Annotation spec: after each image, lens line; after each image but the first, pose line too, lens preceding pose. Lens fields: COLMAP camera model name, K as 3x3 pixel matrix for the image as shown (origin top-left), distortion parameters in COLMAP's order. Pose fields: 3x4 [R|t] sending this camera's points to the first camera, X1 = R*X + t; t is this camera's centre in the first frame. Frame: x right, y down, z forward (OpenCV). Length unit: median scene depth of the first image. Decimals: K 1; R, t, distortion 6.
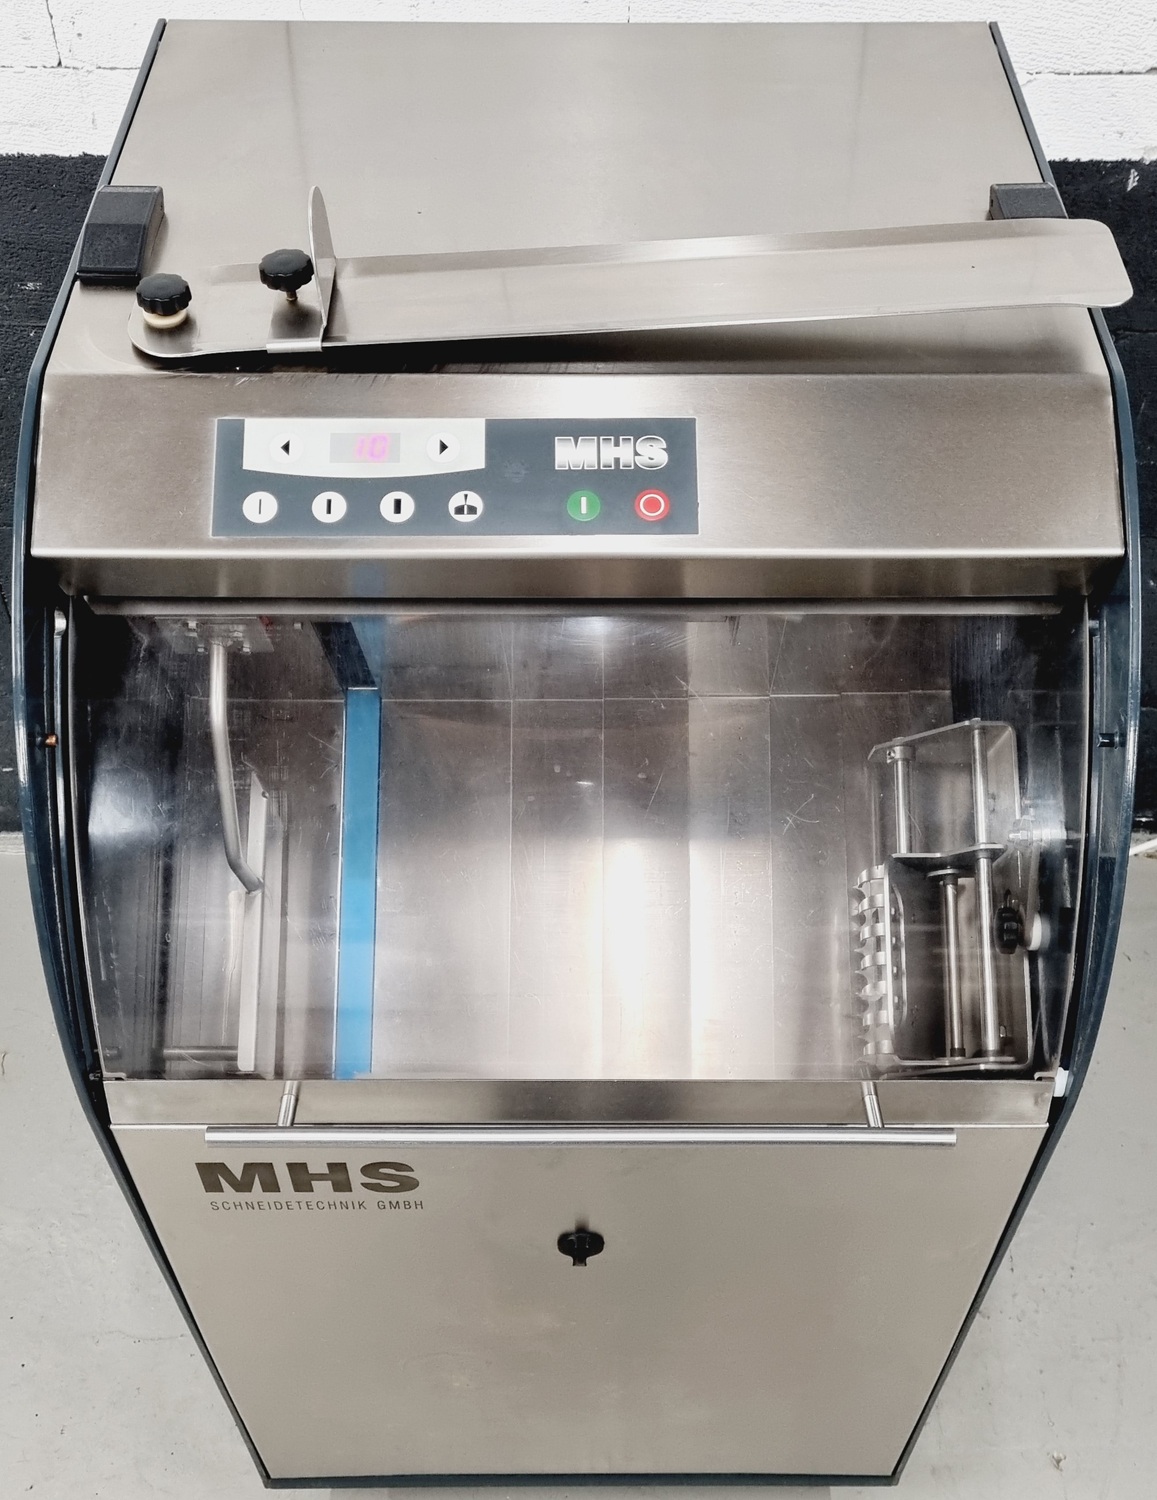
lens RADIAL K [[1702.8, 0, 580.3], [0, 1702.8, 887.3], [0, 0, 1]] dist [0.046788, -0.023560]
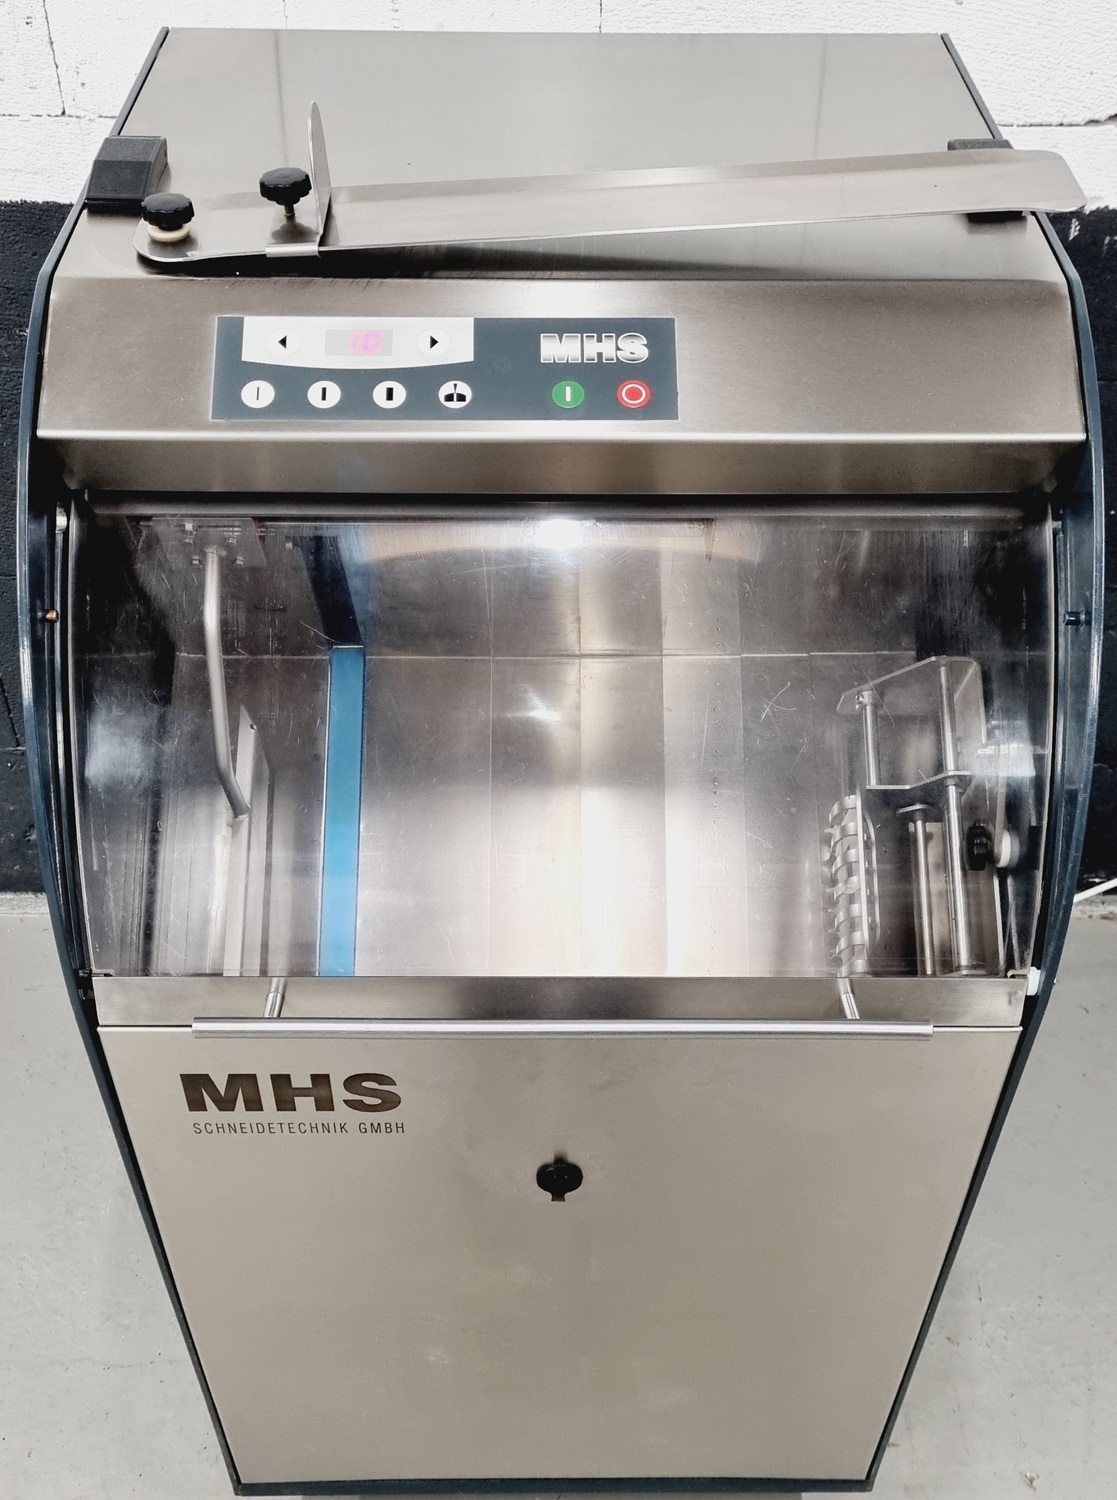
lens RADIAL K [[1668.8, 0, 551.4], [0, 1668.8, 932.9], [0, 0, 1]] dist [0.046691, -0.027180]
pose [[0.999966, 0.001043, 0.008213, -0.014358], [-0.000355, 0.996523, -0.083313, 0.167201], [-0.008272, 0.083308, 0.996490, 0.005030]]
